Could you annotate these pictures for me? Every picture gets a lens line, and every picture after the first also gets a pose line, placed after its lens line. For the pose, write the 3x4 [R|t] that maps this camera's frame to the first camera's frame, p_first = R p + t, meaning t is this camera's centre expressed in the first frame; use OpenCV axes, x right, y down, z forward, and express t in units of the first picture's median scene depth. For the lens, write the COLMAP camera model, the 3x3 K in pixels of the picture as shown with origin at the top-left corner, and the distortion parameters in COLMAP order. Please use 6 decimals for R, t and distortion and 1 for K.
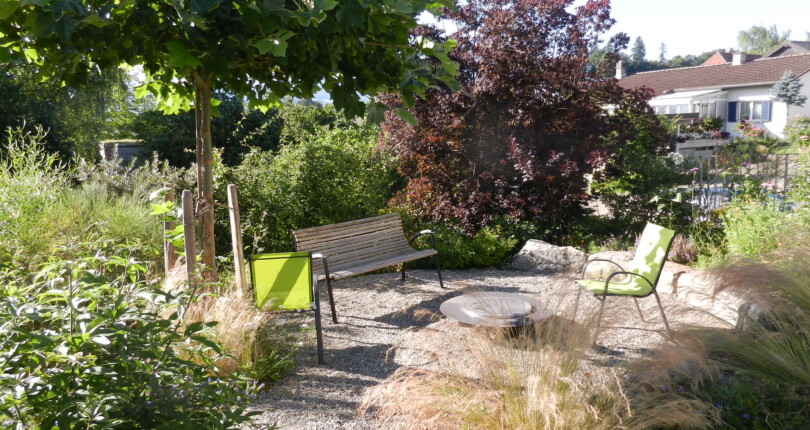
lens RADIAL K [[596.6, 0, 405.0], [0, 596.6, 215.0], [0, 0, 1]] dist [0.001219, -0.000431]
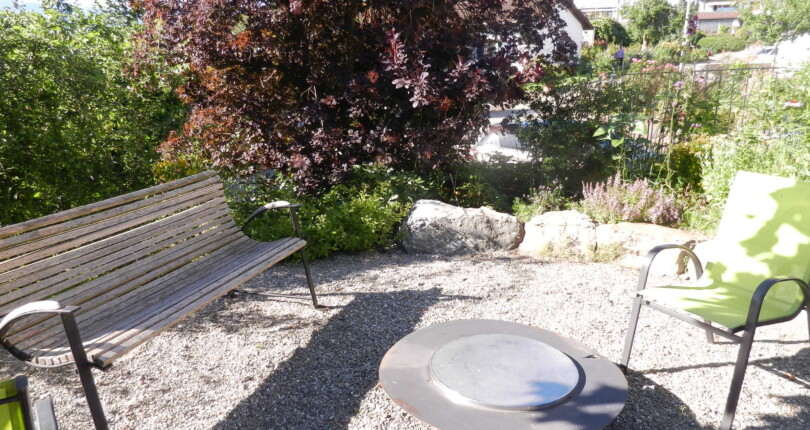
lens RADIAL K [[596.6, 0, 405.0], [0, 596.6, 215.0], [0, 0, 1]] dist [0.001219, -0.000431]
pose [[0.911465, -0.079962, 0.403532, -0.066241], [0.039649, 0.993436, 0.107298, -0.012628], [-0.409462, -0.081799, 0.908653, 0.440772]]
